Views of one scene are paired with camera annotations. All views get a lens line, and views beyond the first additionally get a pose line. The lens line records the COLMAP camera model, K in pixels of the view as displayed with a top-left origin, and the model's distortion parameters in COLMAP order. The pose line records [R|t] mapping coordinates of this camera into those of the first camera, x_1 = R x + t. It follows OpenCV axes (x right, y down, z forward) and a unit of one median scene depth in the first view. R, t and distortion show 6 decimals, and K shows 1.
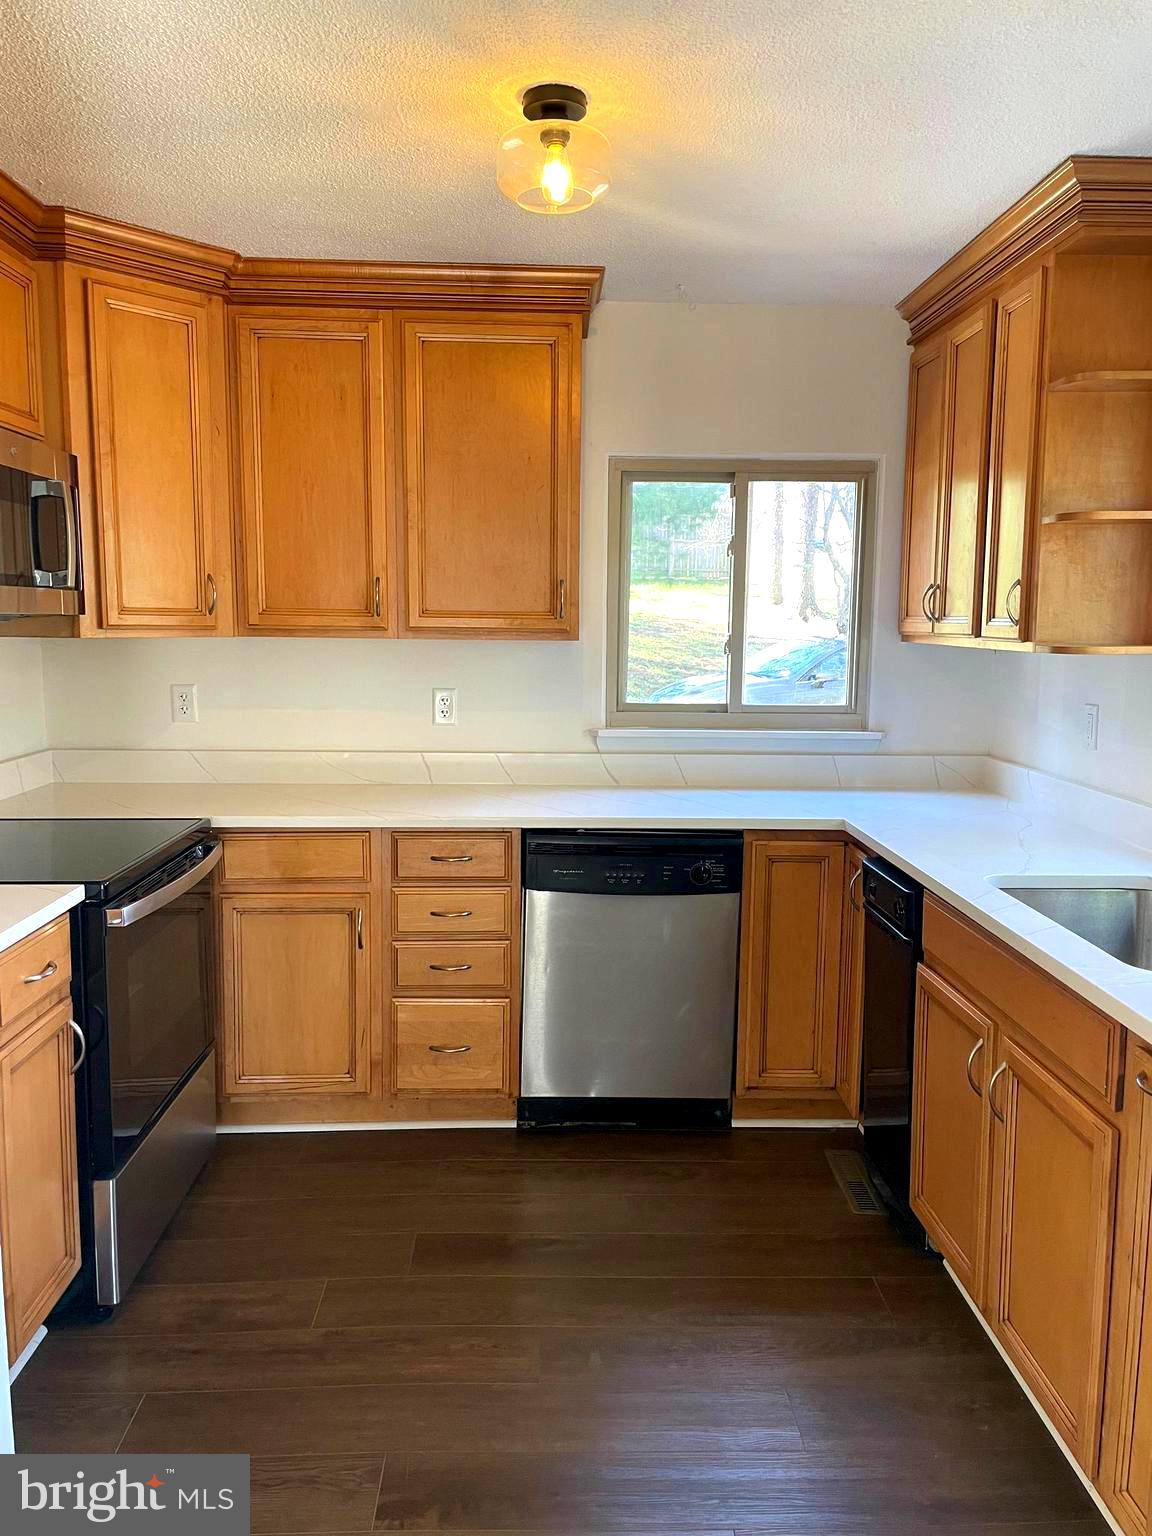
lens RADIAL K [[1149.2, 0, 589.2], [0, 1149.2, 771.5], [0, 0, 1]] dist [0.040925, -0.047254]
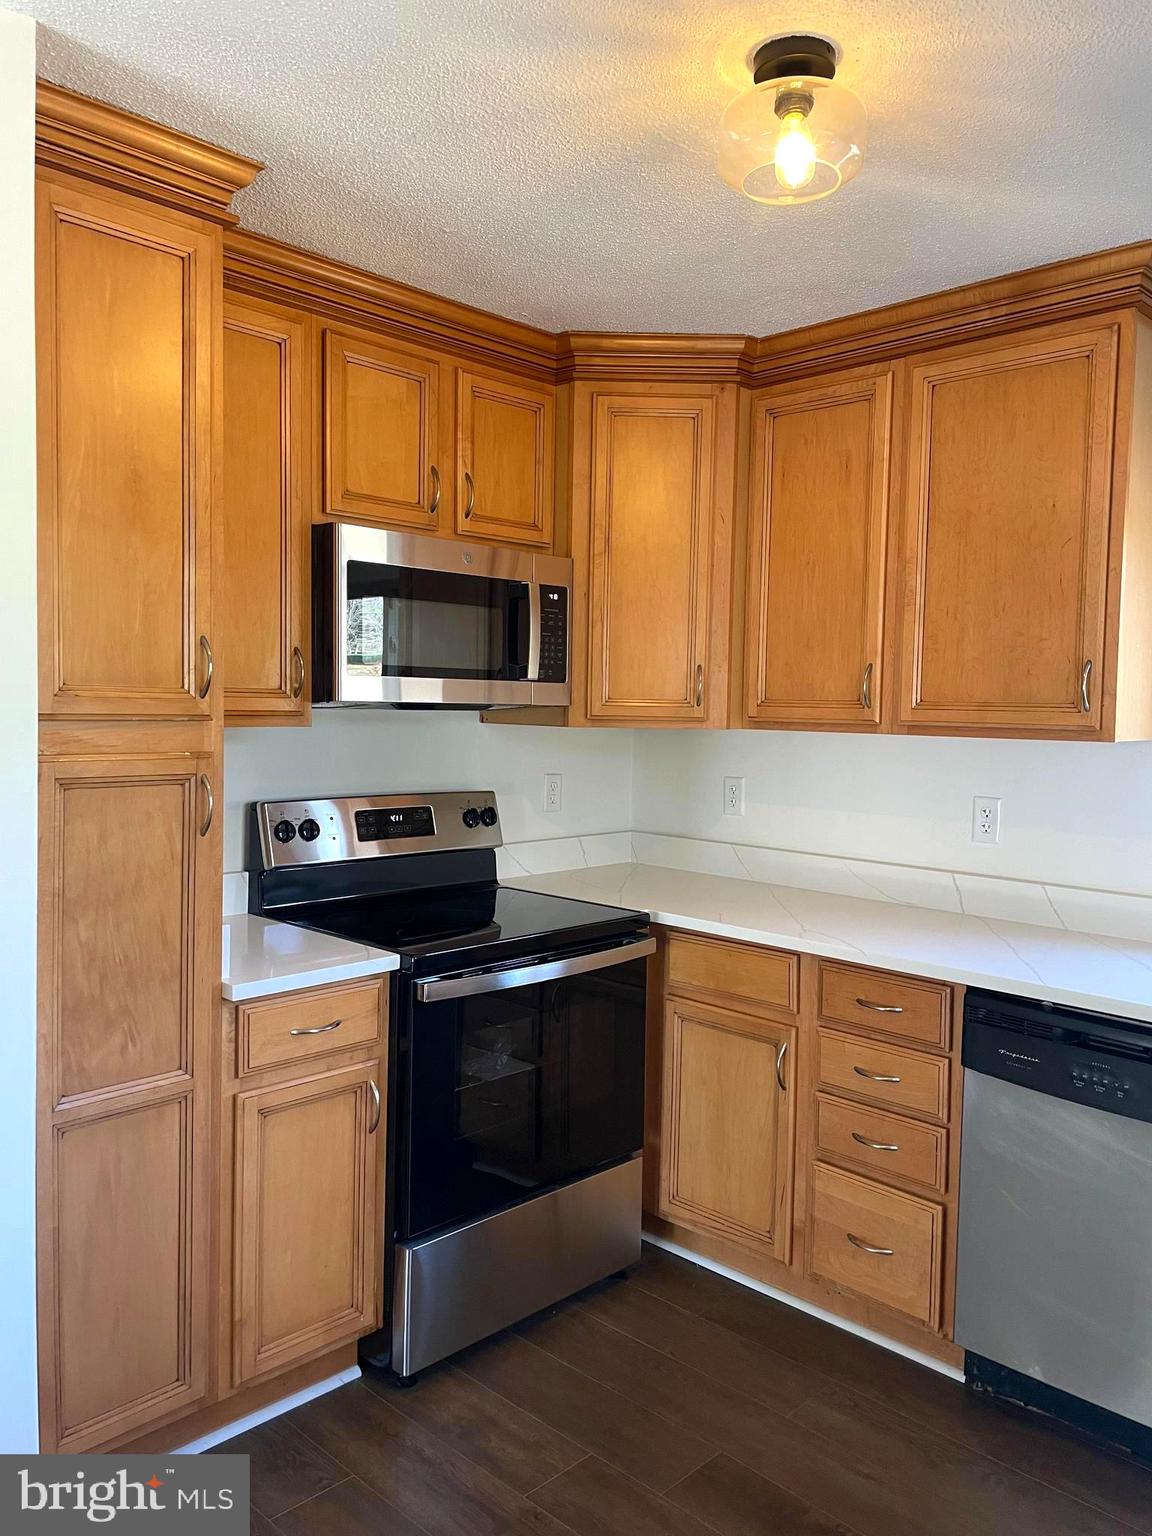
lens RADIAL K [[1149.2, 0, 577.2], [0, 1149.2, 765.5], [0, 0, 1]] dist [0.040925, -0.047254]
pose [[0.680970, 0.044583, -0.730953, 0.314233], [-0.108758, 0.993233, -0.040741, -0.035288], [0.724190, 0.107240, 0.681211, 0.271780]]
